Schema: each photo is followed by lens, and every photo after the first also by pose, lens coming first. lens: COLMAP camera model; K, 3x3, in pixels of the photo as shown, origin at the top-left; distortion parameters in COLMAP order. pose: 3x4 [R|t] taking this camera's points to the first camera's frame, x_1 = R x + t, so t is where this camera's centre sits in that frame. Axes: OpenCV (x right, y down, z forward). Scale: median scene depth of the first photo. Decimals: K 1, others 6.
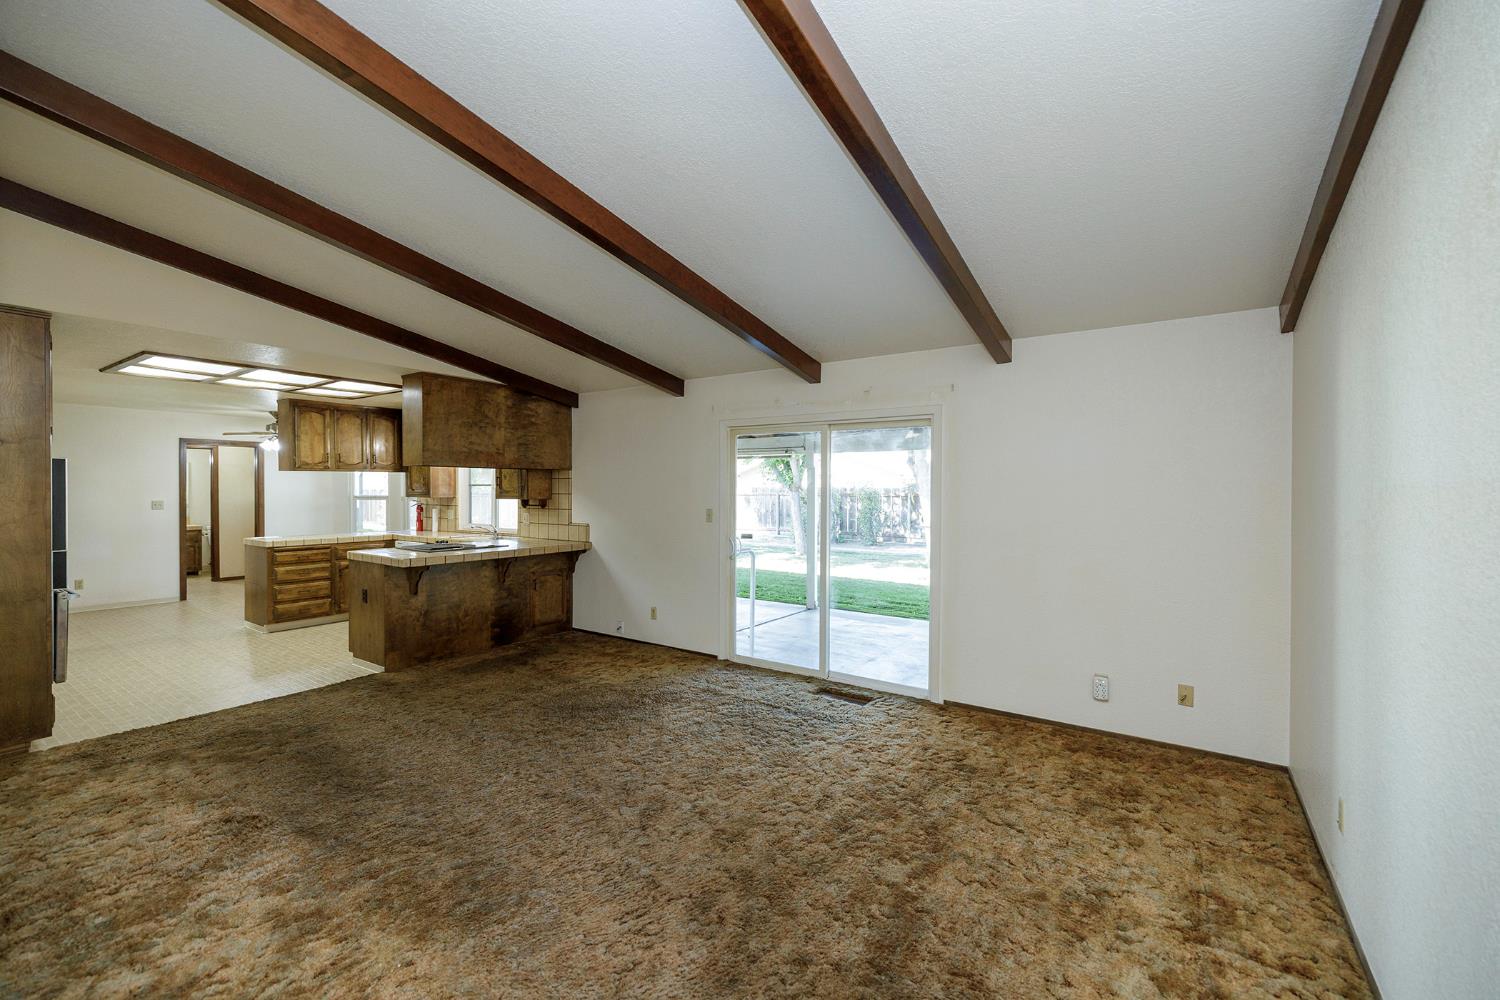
lens RADIAL K [[630.3, 0, 746.9], [0, 630.3, 494.9], [0, 0, 1]] dist [0.000964, -0.001304]
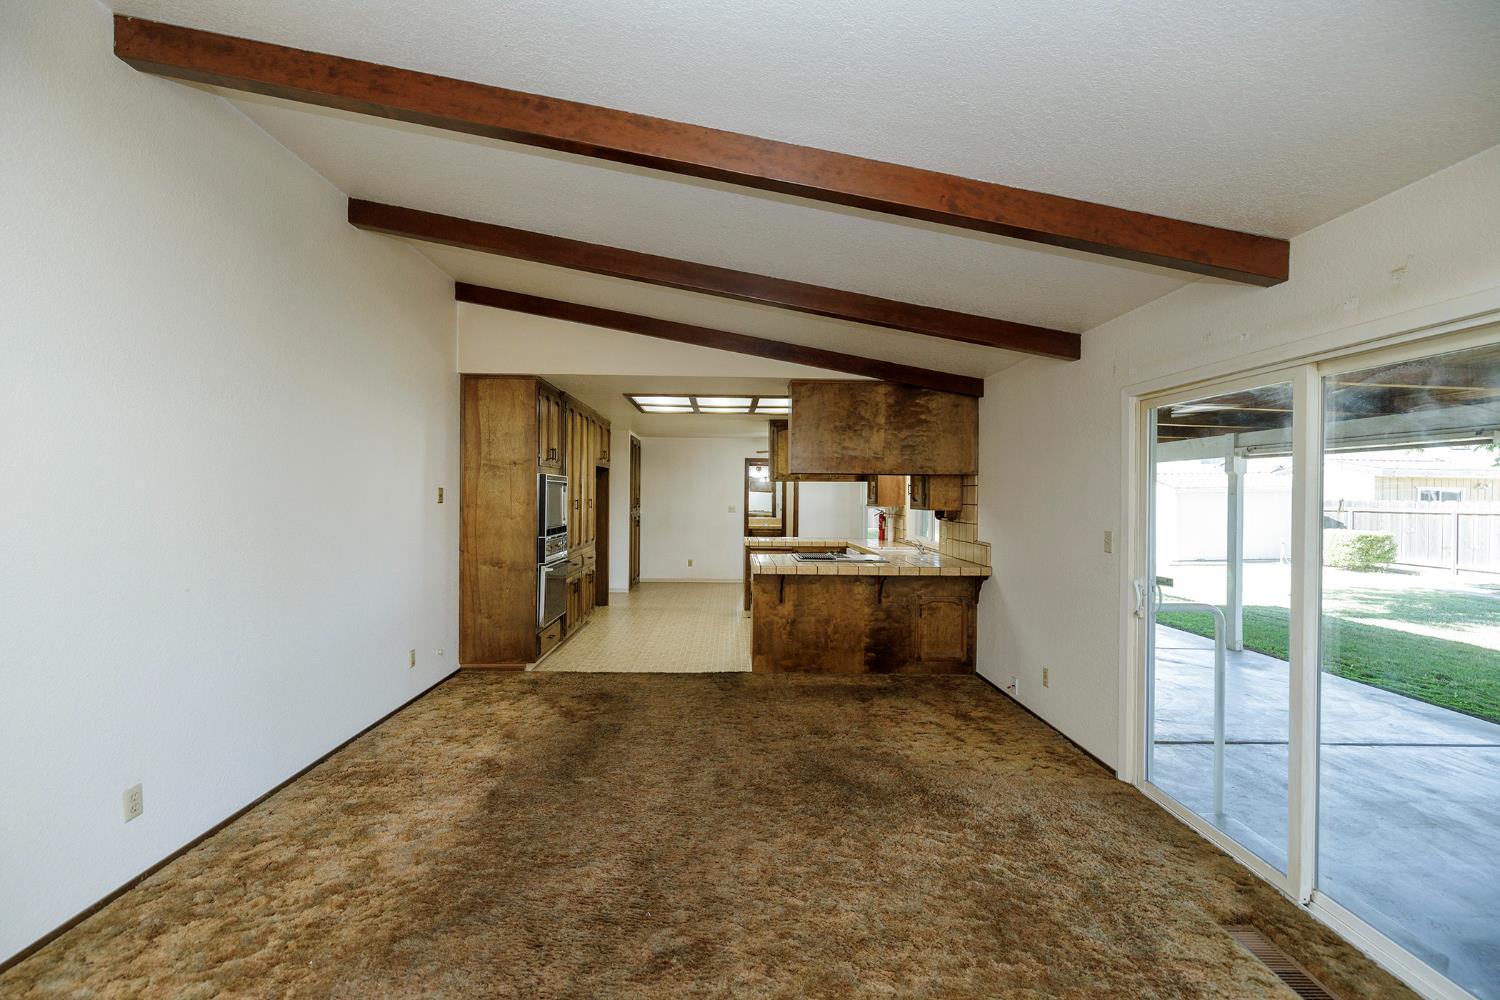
lens RADIAL K [[630.3, 0, 762.1], [0, 630.3, 495.0], [0, 0, 1]] dist [0.000964, -0.001304]
pose [[0.585251, 0.002246, -0.810849, 0.255250], [-0.017706, 0.999793, -0.010010, -0.001425], [0.810659, 0.020216, 0.585169, 0.366017]]
